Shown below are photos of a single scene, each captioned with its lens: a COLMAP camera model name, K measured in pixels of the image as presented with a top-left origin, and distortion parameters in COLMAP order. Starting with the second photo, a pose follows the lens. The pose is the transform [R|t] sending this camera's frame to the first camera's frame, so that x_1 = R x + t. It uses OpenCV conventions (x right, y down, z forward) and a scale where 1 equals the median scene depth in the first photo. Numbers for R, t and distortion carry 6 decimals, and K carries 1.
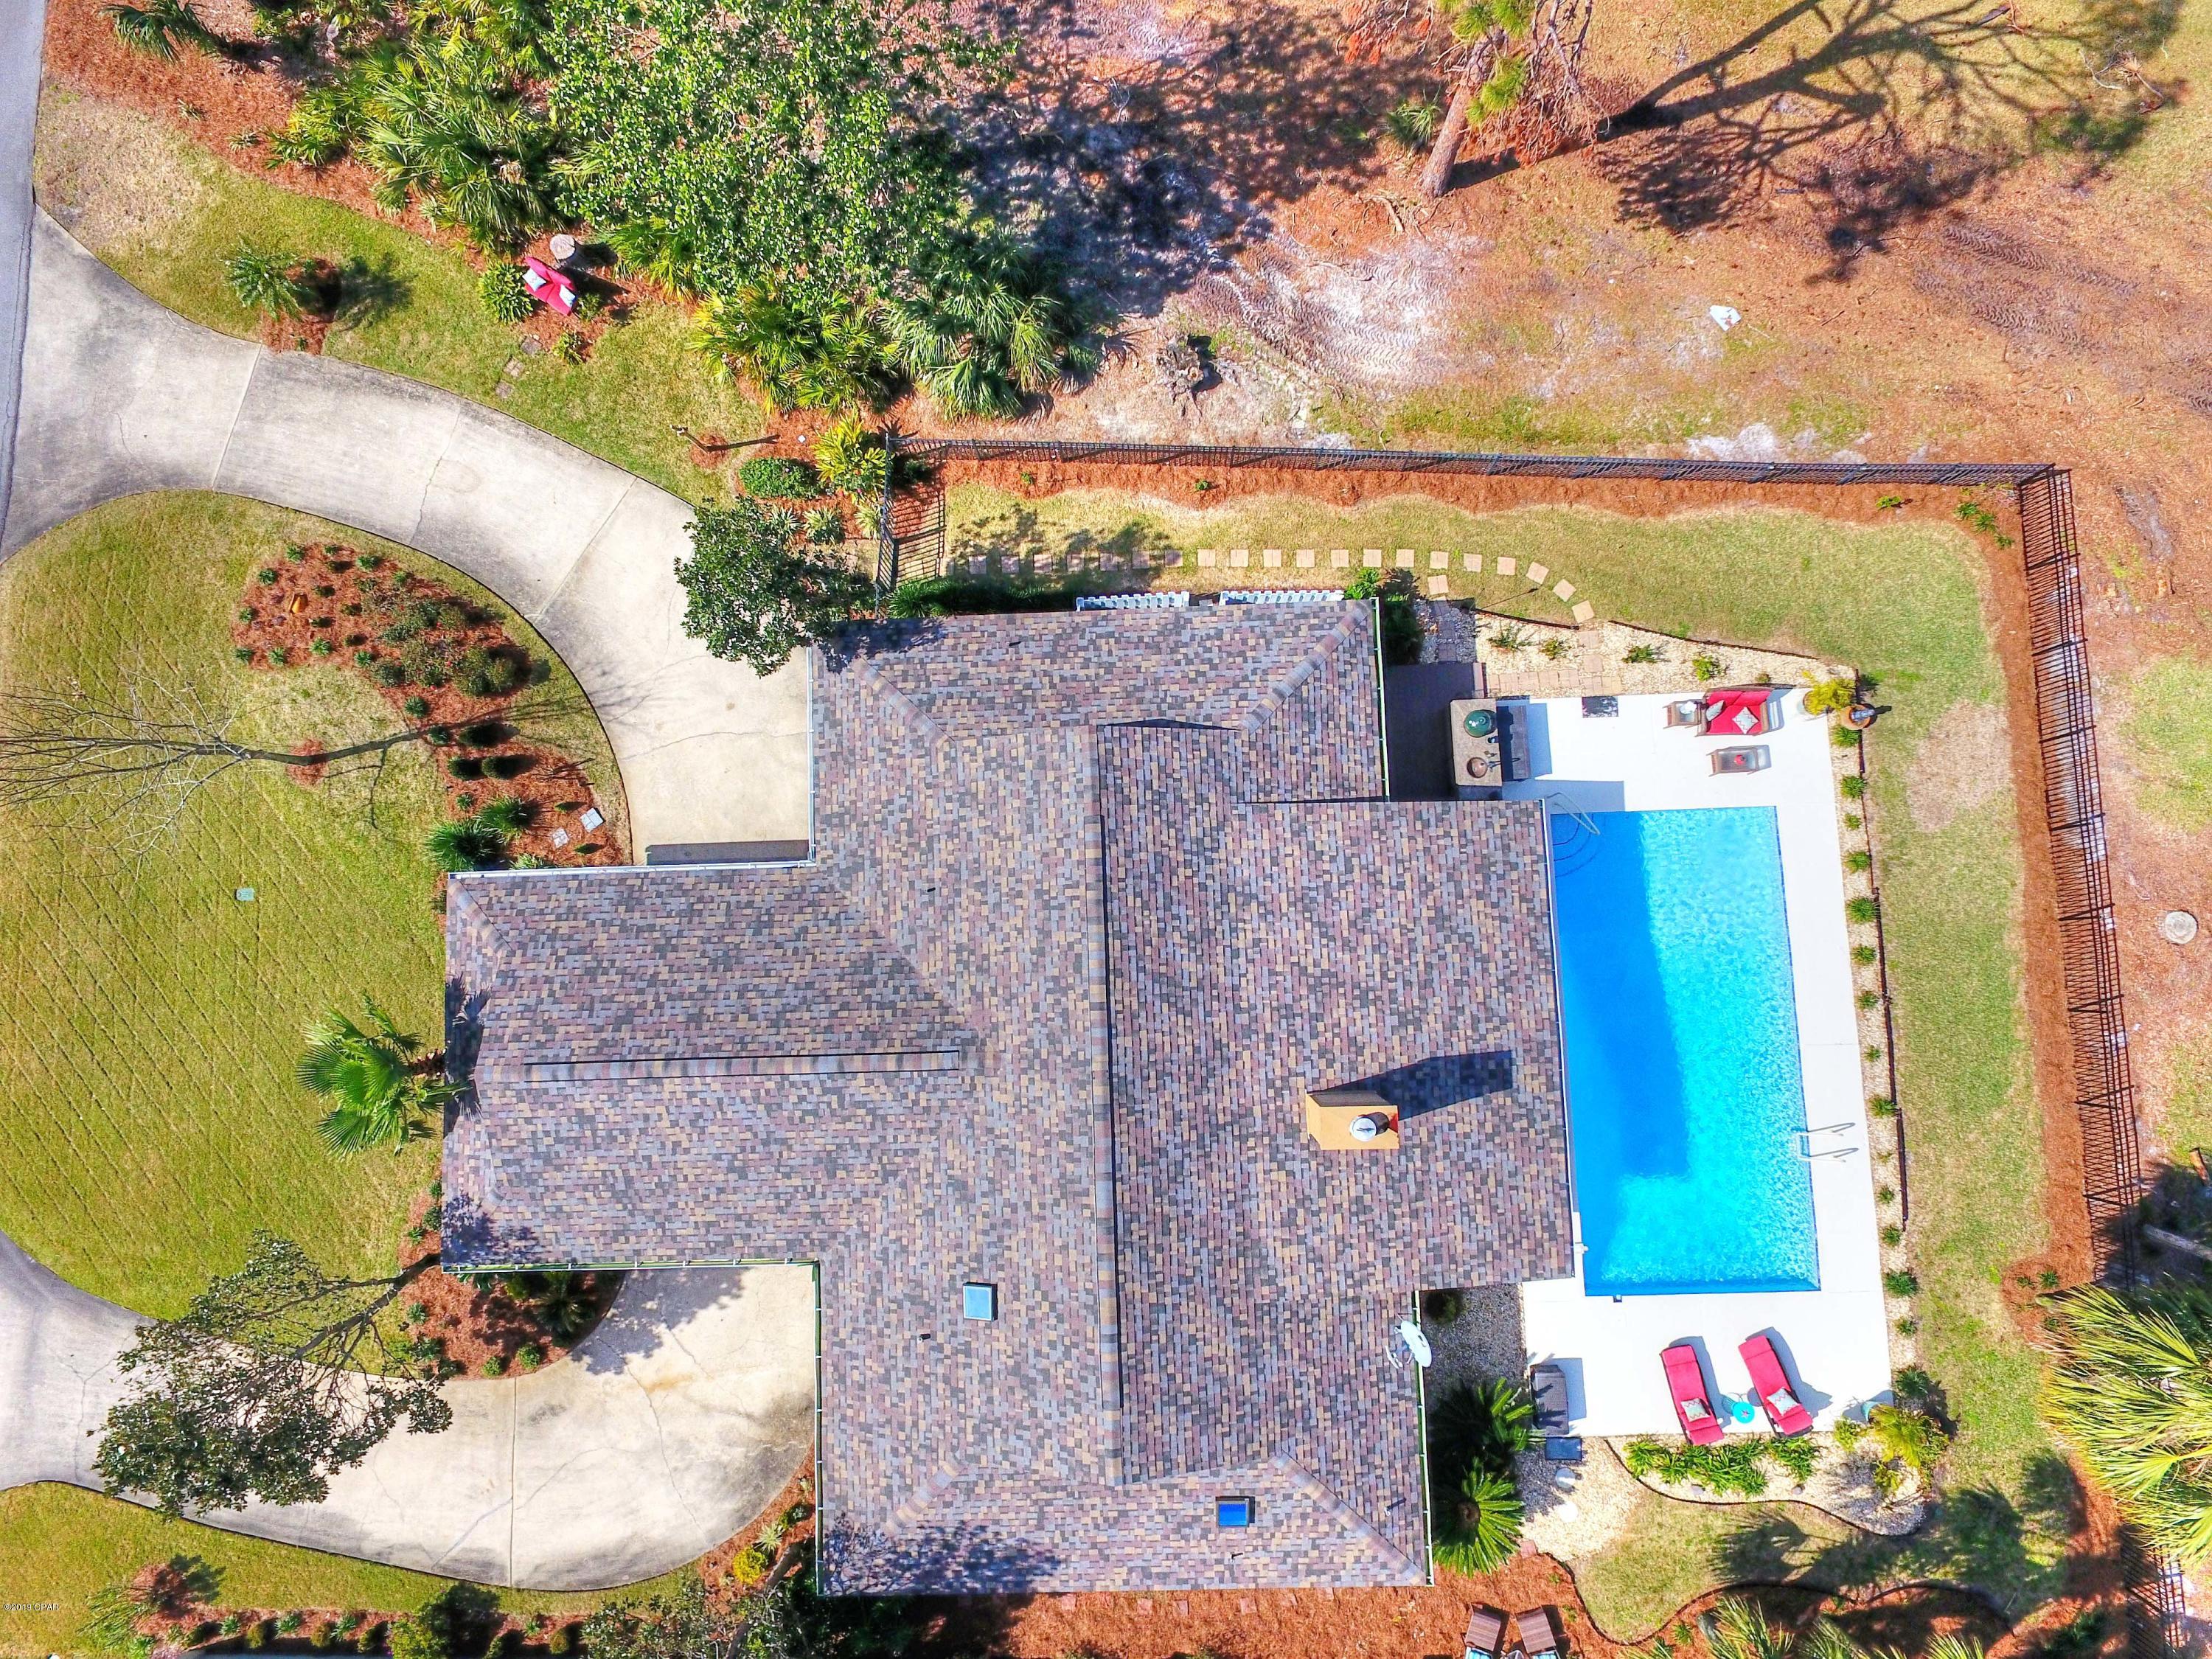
lens RADIAL K [[1310.6, 0, 1099.9], [0, 1310.6, 828.5], [0, 0, 1]] dist [0.002237, 0.006345]
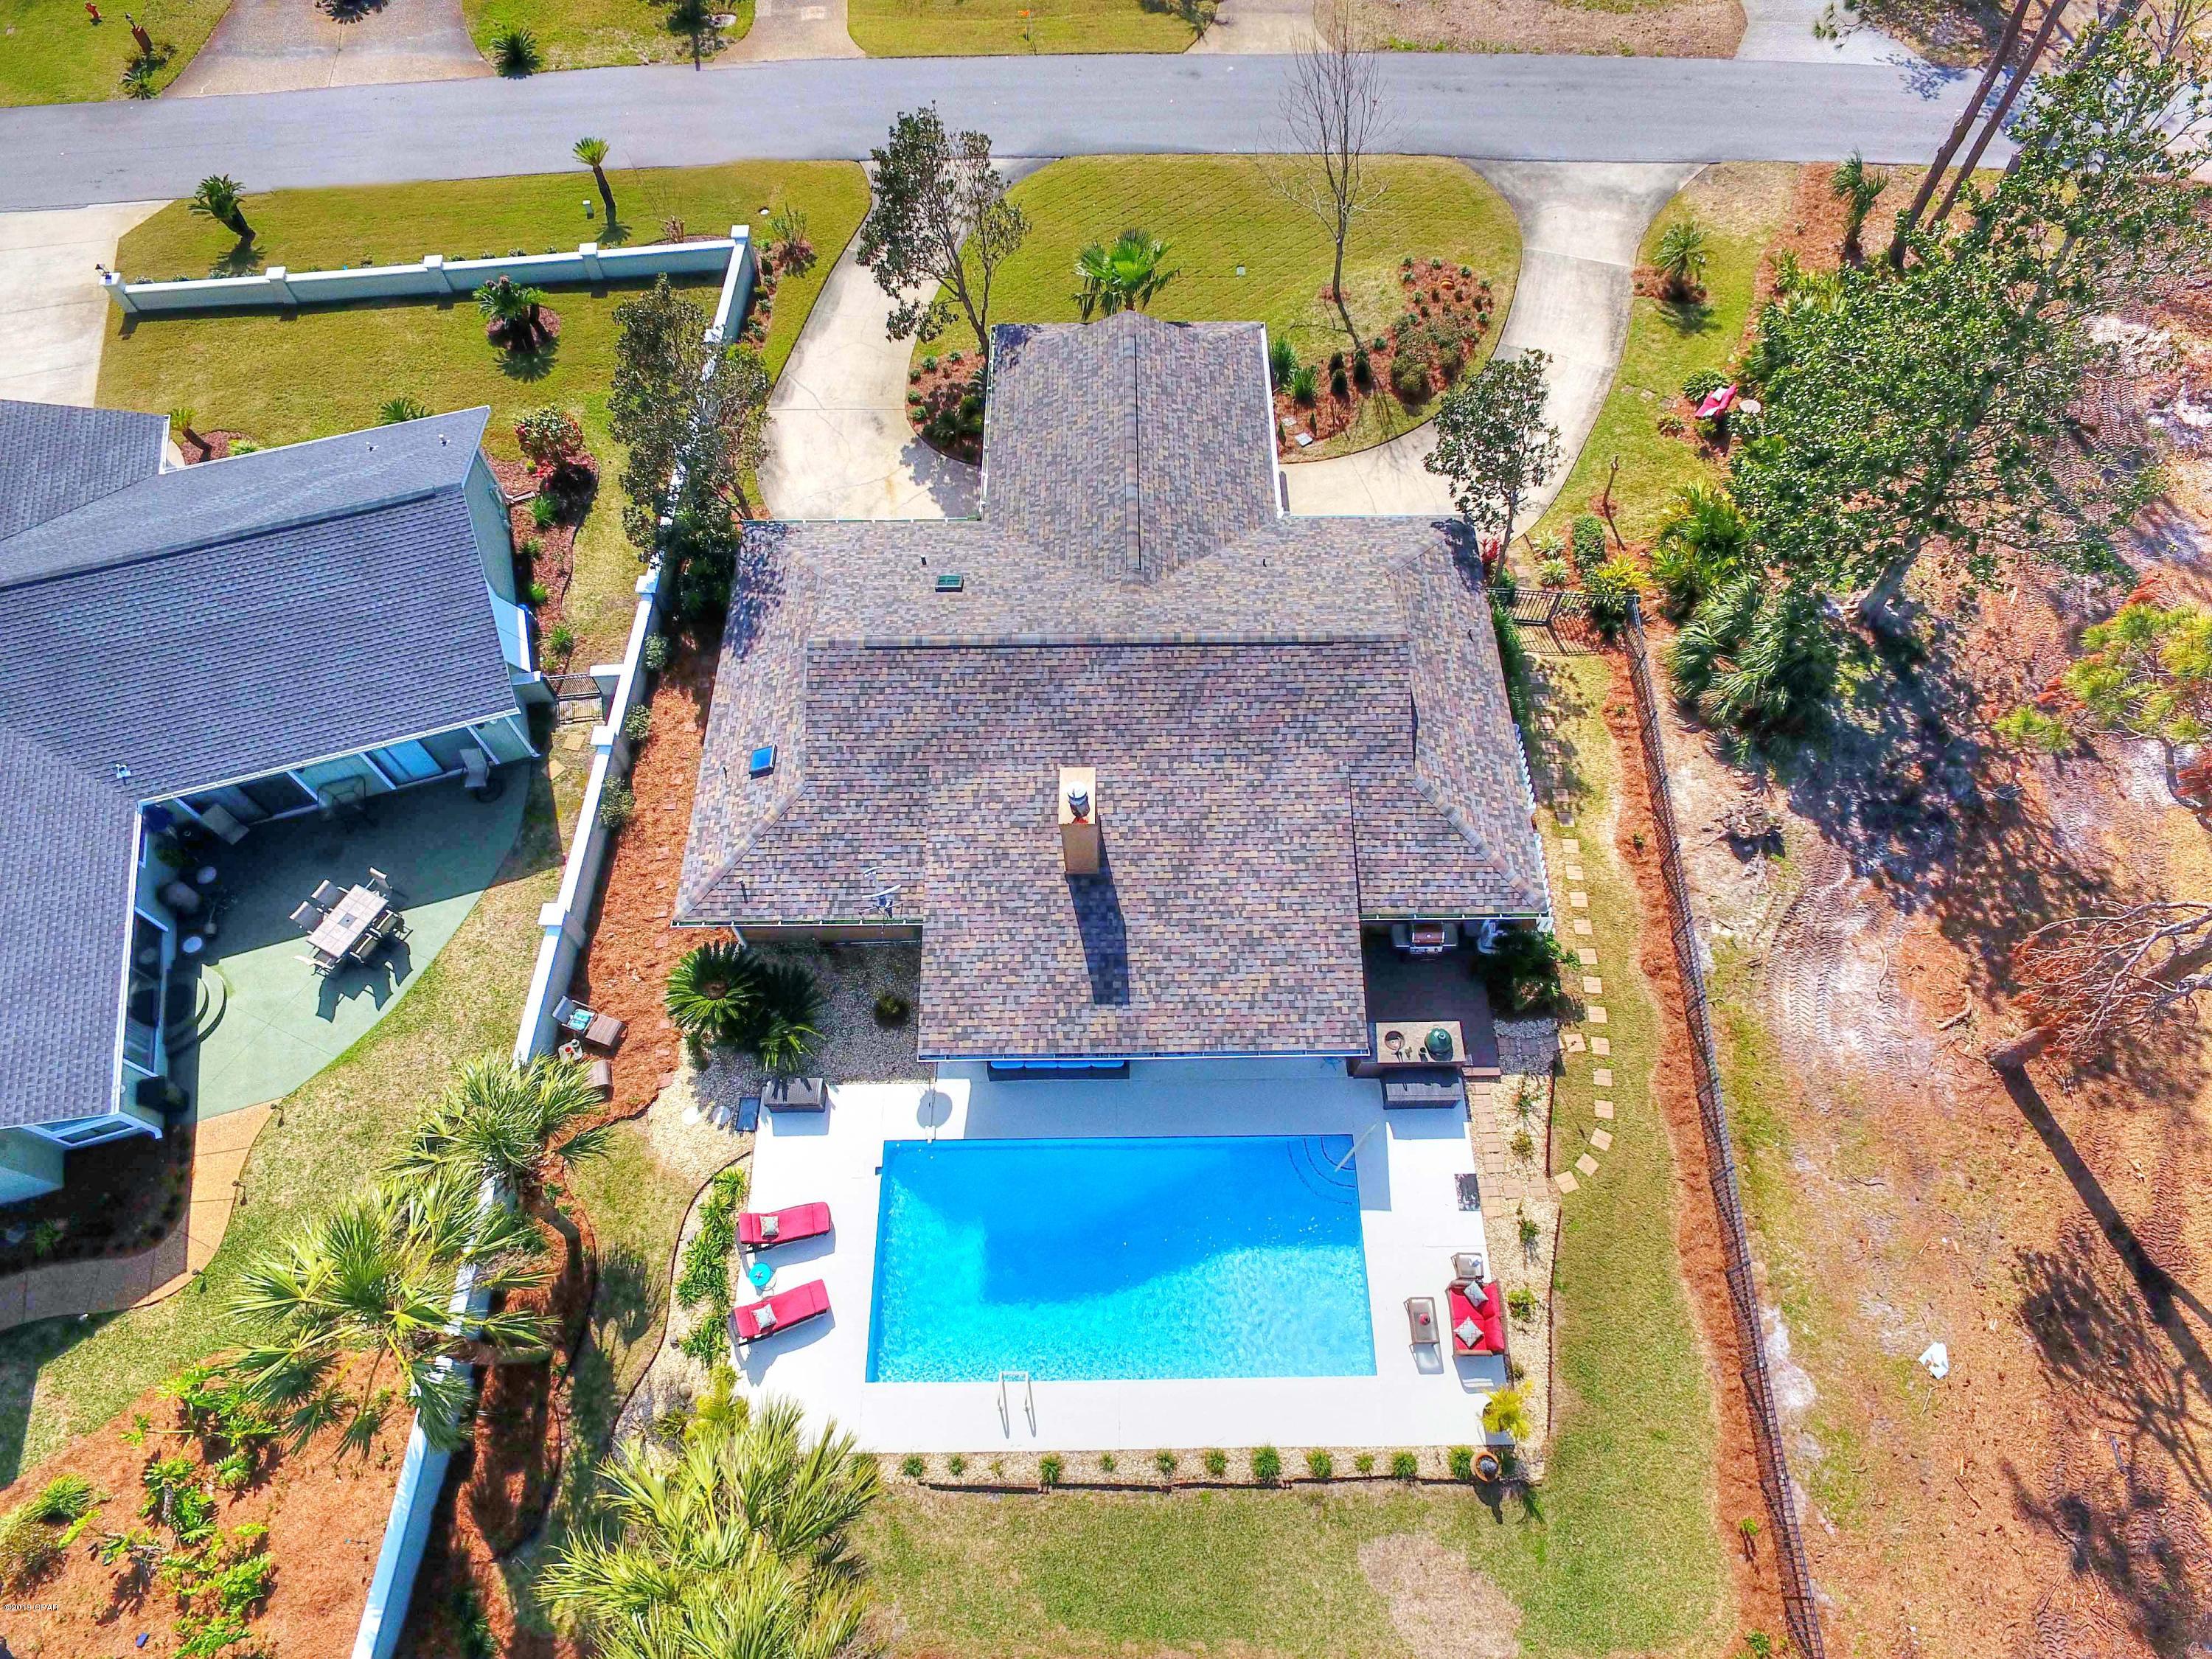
lens RADIAL K [[1303.2, 0, 1112.6], [0, 1303.2, 756.4], [0, 0, 1]] dist [-0.008276, 0.018539]
pose [[-0.027257, 0.877755, -0.478333, 0.557216], [-0.993617, 0.028610, 0.109120, 0.052973], [0.109465, 0.478254, 0.871373, -0.021966]]
